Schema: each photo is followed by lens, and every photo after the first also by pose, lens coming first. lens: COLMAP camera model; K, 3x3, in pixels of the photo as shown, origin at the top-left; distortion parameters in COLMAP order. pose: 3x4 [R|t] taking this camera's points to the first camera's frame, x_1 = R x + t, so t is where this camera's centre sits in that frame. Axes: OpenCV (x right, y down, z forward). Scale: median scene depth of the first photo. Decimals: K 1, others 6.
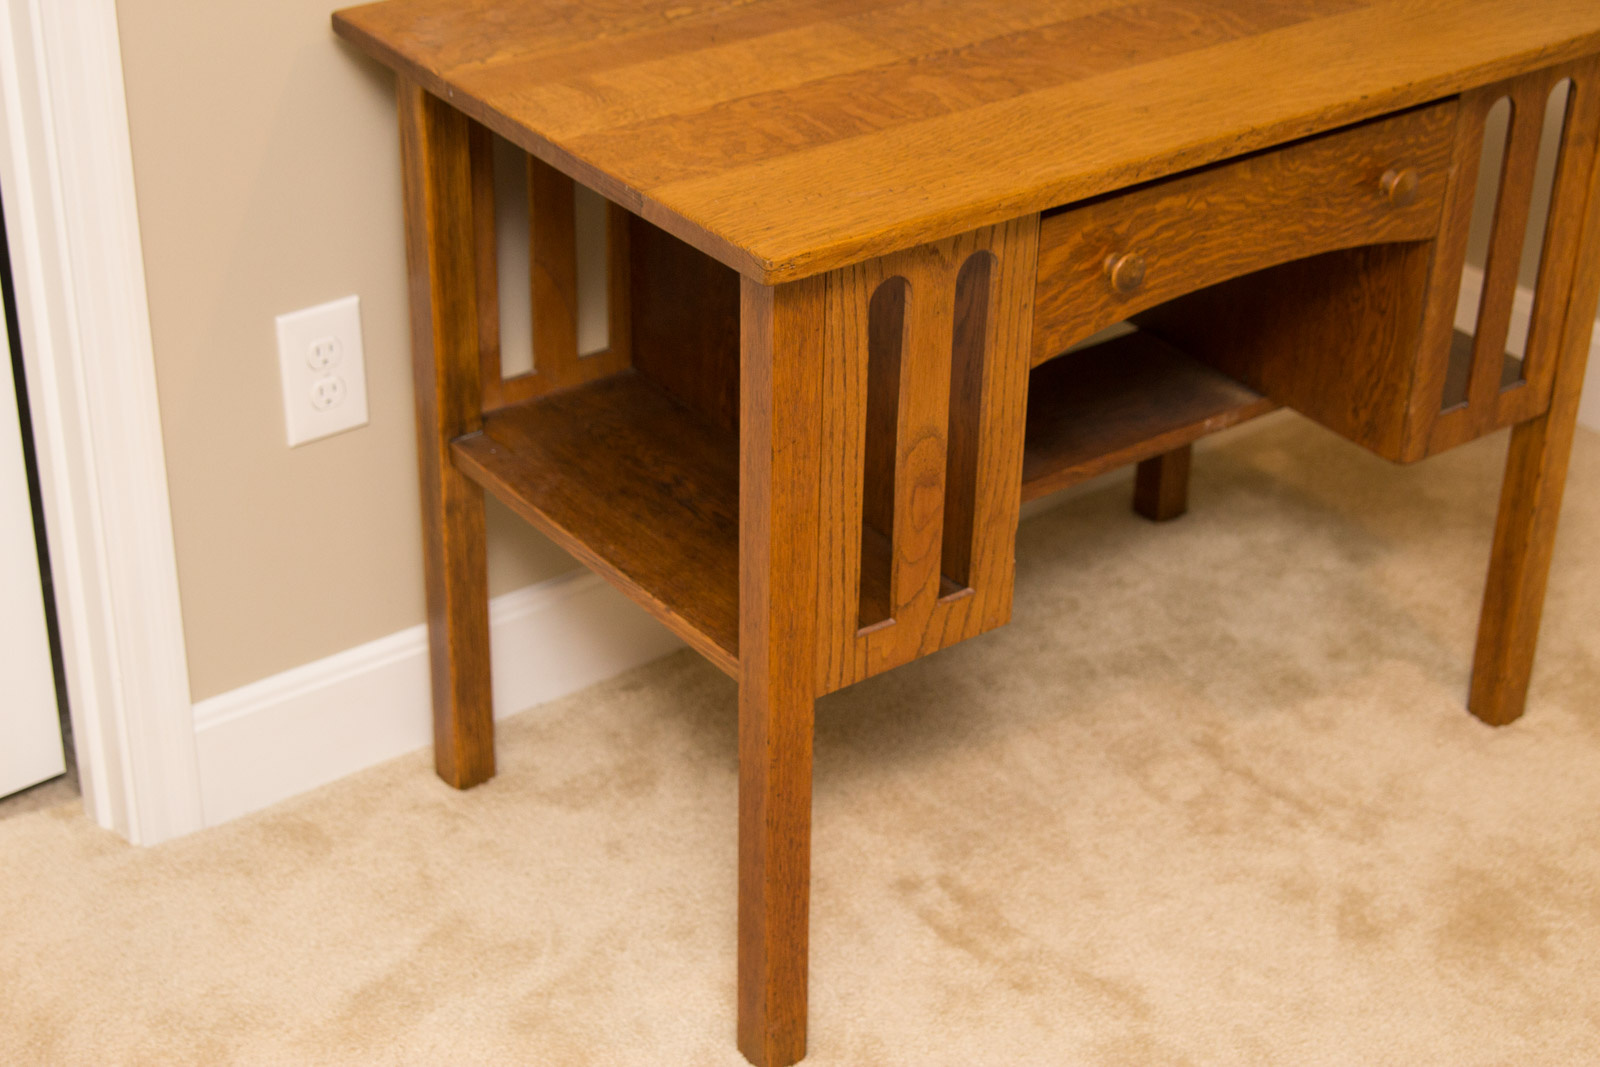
lens RADIAL K [[2730.1, 0, 795.0], [0, 2730.1, 534.0], [0, 0, 1]] dist [-0.027657, 0.000000]
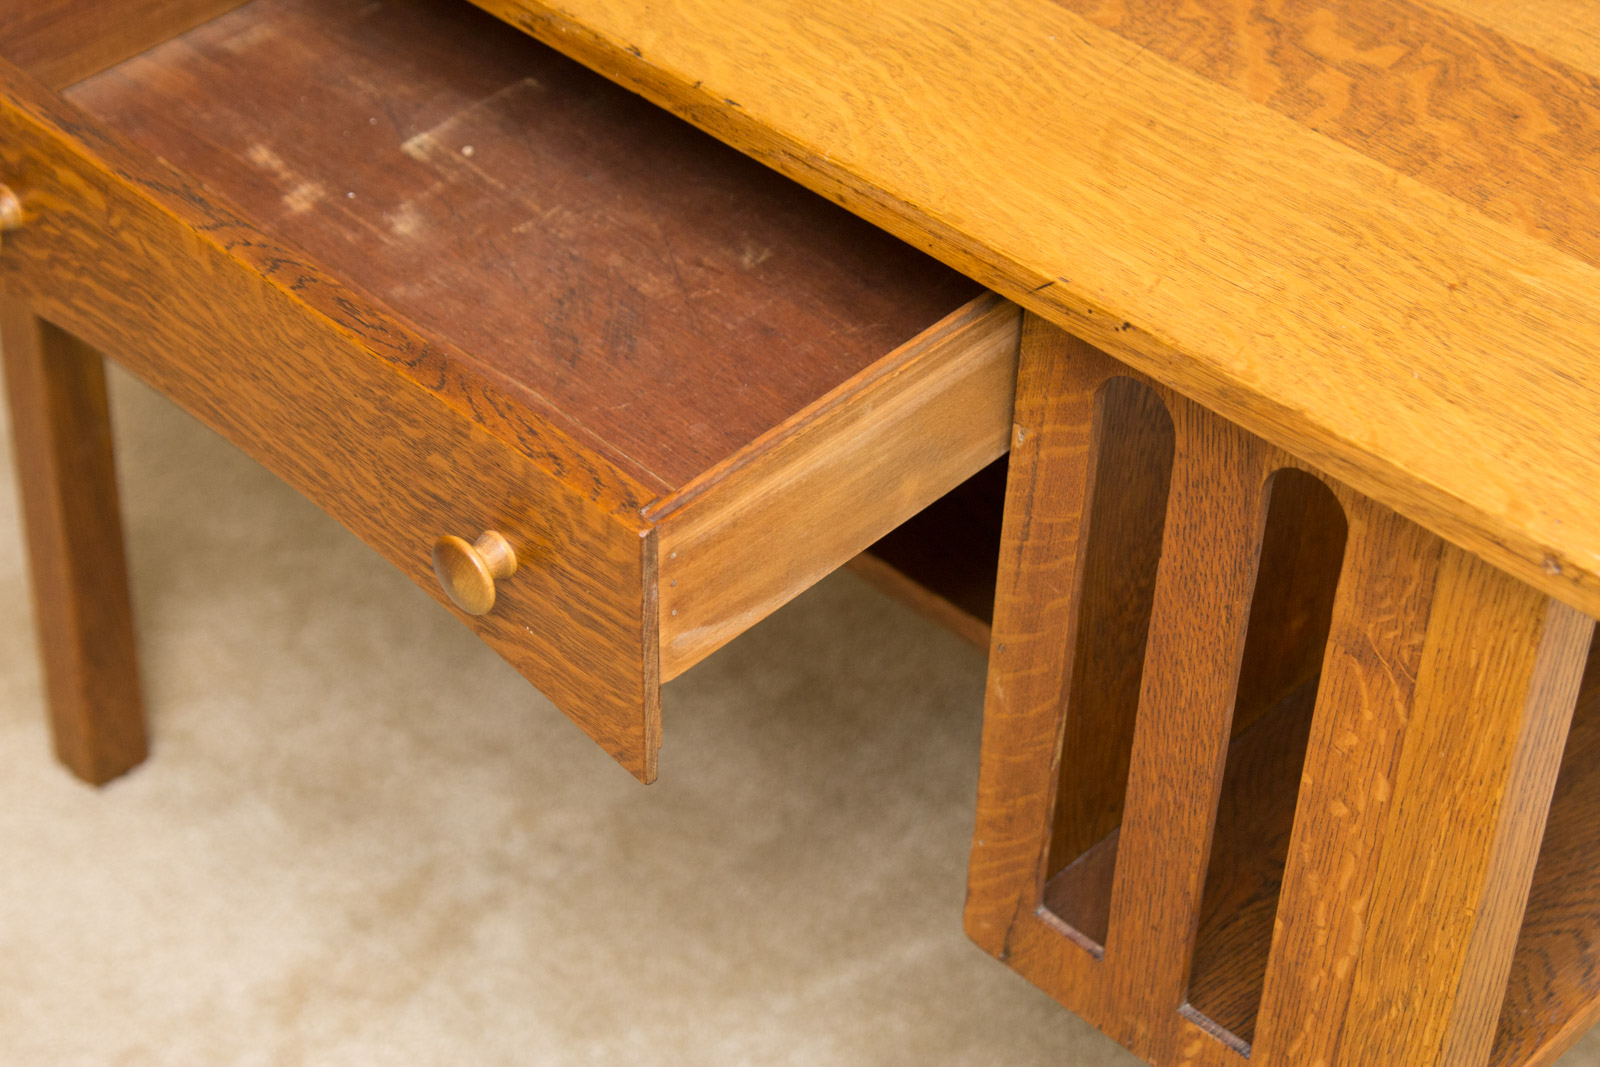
lens RADIAL K [[3439.3, 0, 792.4], [0, 3439.3, 545.0], [0, 0, 1]] dist [0.025924, 0.000000]
pose [[0.179035, 0.610020, -0.771895, 0.766039], [-0.520030, 0.724690, 0.452098, -0.399847], [0.835174, 0.320467, 0.446974, 0.776820]]
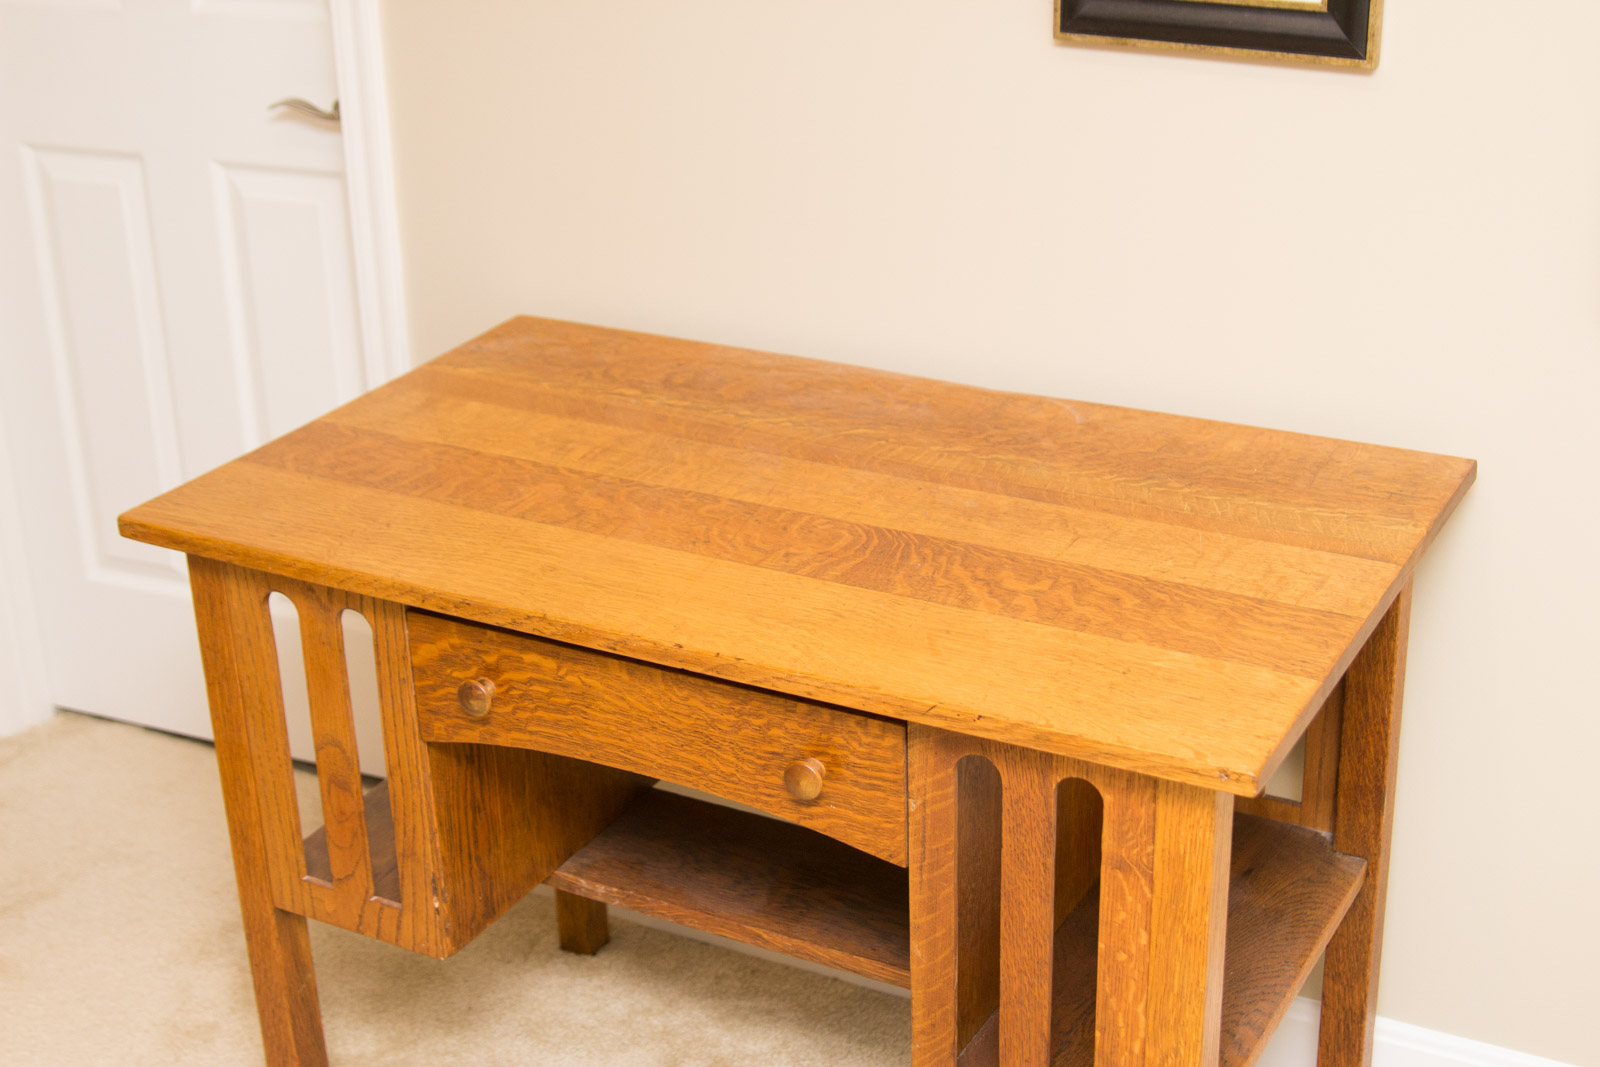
lens RADIAL K [[2292.6, 0, 793.3], [0, 2292.6, 544.1], [0, 0, 1]] dist [-0.082043, 0.000000]
pose [[0.417029, 0.337896, -0.843749, 0.906340], [-0.415975, 0.896351, 0.153362, -0.337039], [0.808116, 0.287022, 0.514361, 0.610564]]
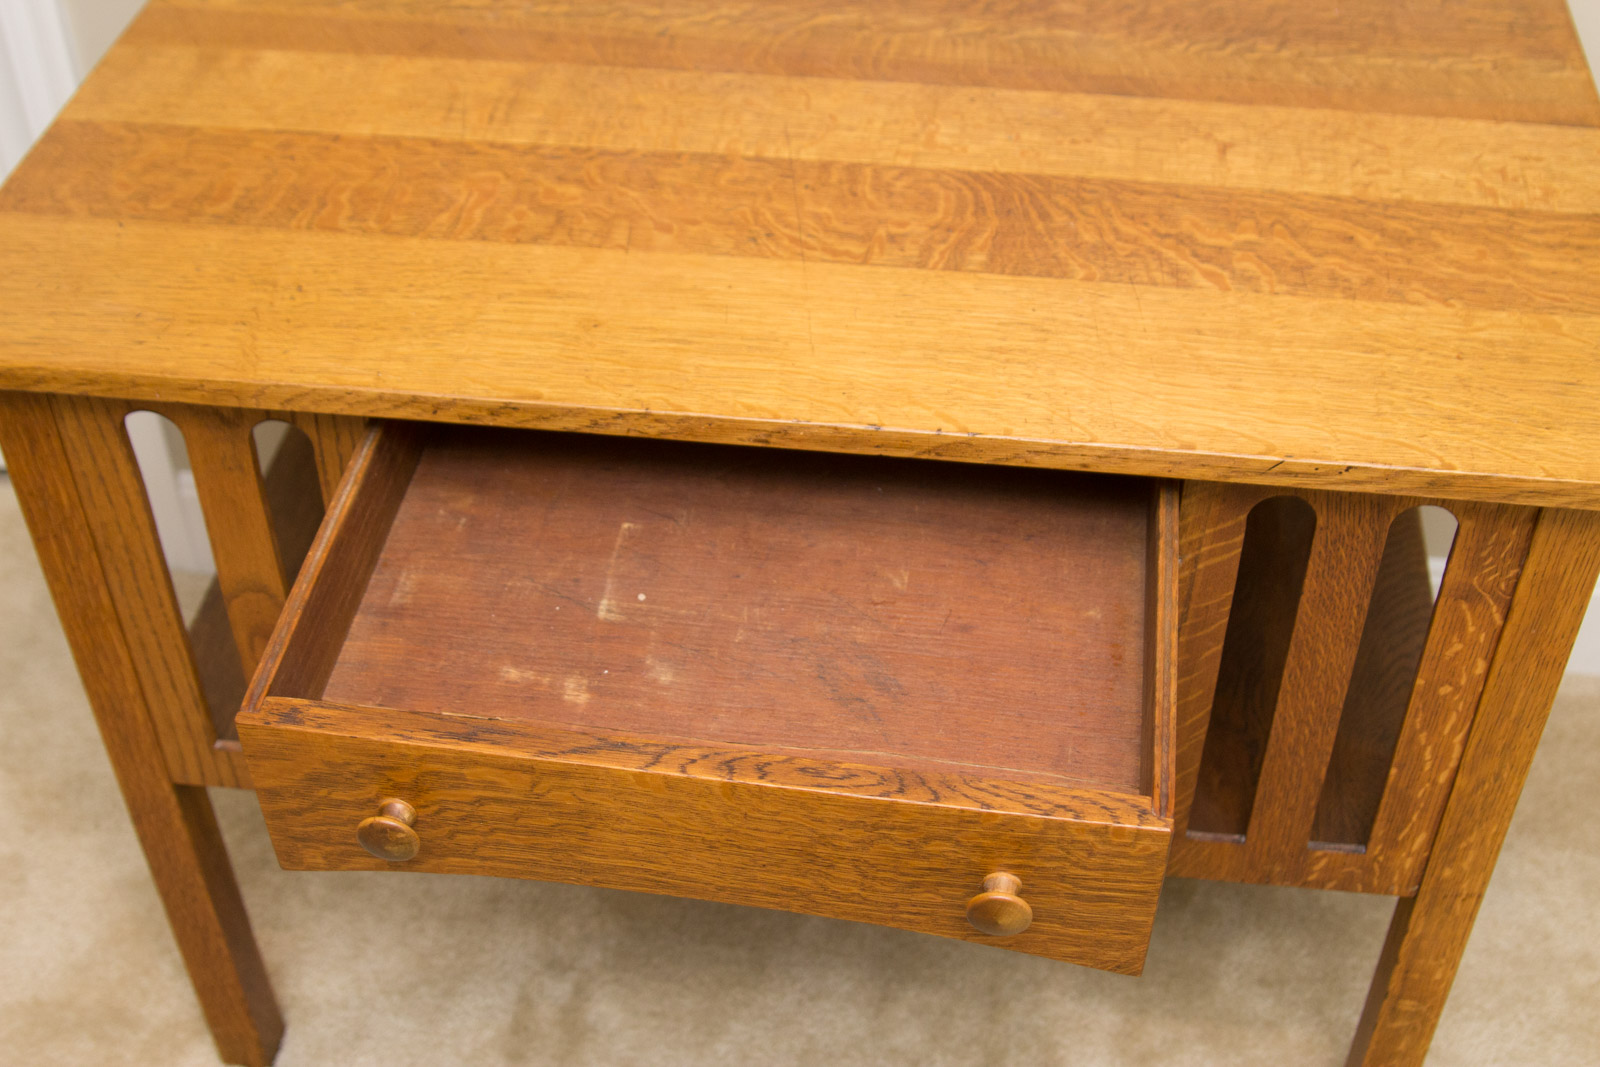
lens RADIAL K [[2020.0, 0, 800.3], [0, 2020.0, 539.8], [0, 0, 1]] dist [-0.109285, 0.000000]
pose [[0.722457, 0.441234, -0.532324, 0.479376], [-0.323797, 0.896170, 0.303371, -0.284208], [0.610911, -0.046808, 0.790315, 0.596038]]
